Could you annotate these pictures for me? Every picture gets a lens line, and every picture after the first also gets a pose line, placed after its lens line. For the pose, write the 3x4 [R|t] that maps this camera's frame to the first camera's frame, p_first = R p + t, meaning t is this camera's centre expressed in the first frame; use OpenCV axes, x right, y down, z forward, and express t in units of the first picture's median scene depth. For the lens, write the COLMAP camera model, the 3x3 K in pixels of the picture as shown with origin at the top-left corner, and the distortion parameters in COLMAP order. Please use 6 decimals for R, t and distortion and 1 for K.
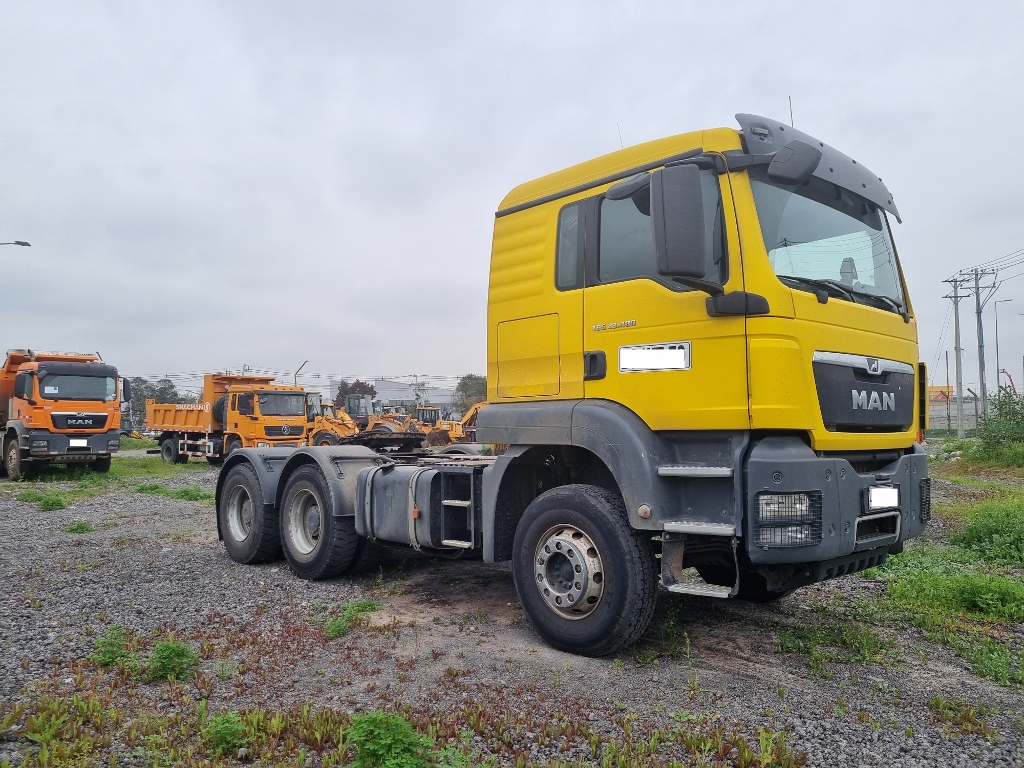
lens RADIAL K [[783.9, 0, 506.6], [0, 783.9, 355.4], [0, 0, 1]] dist [0.056832, -0.047976]
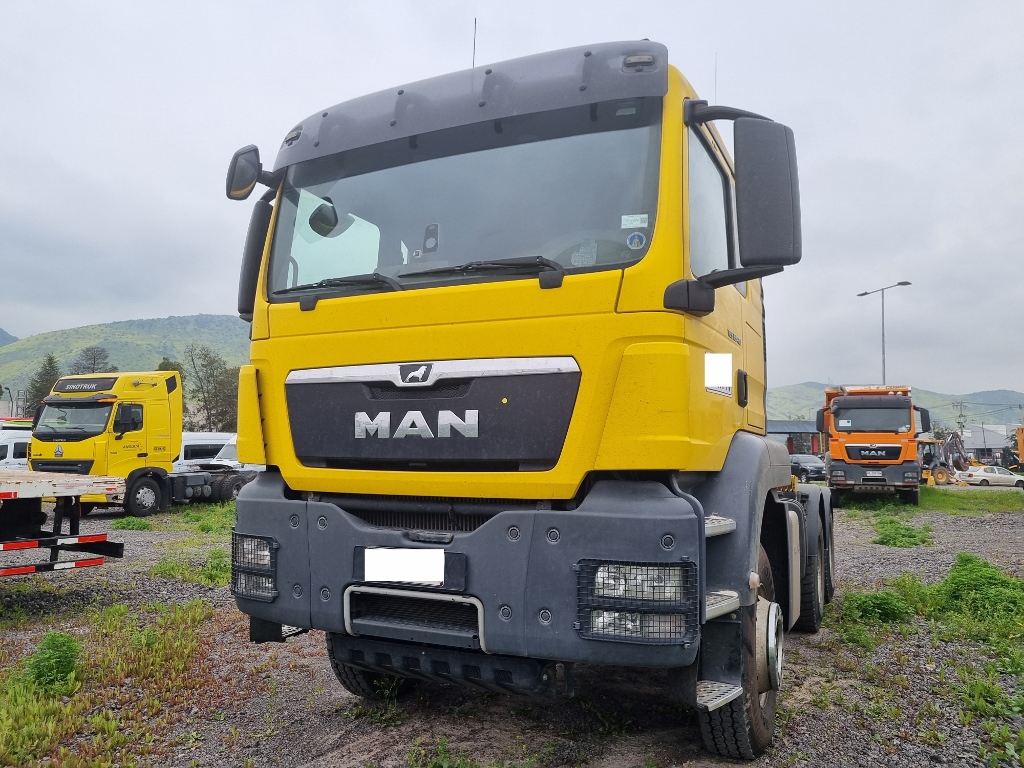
lens RADIAL K [[783.9, 0, 506.6], [0, 783.9, 355.4], [0, 0, 1]] dist [0.056832, -0.047976]
pose [[0.363906, -0.114459, -0.924376, 1.084167], [0.078680, 0.992651, -0.091938, 0.063602], [0.928107, -0.039273, 0.370237, 0.786646]]
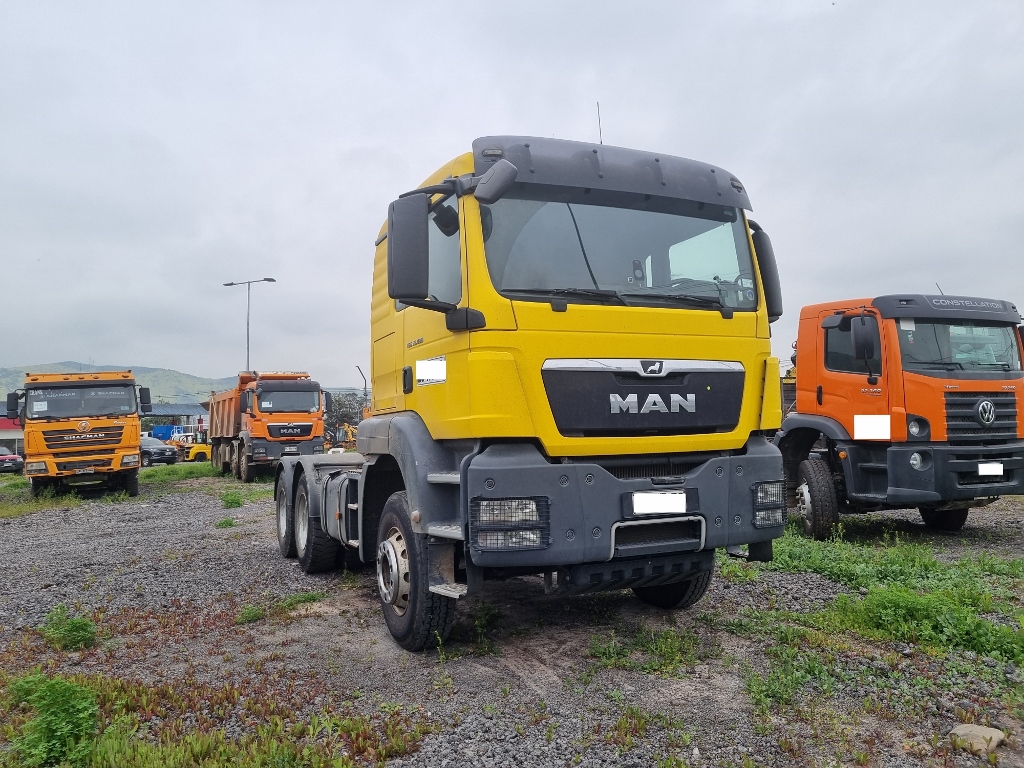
lens RADIAL K [[783.9, 0, 506.6], [0, 783.9, 355.4], [0, 0, 1]] dist [0.056832, -0.047976]
pose [[0.947219, -0.056639, -0.315545, 0.575473], [0.057562, 0.998321, -0.006402, -0.006136], [0.315377, -0.012099, 0.948889, 0.019033]]
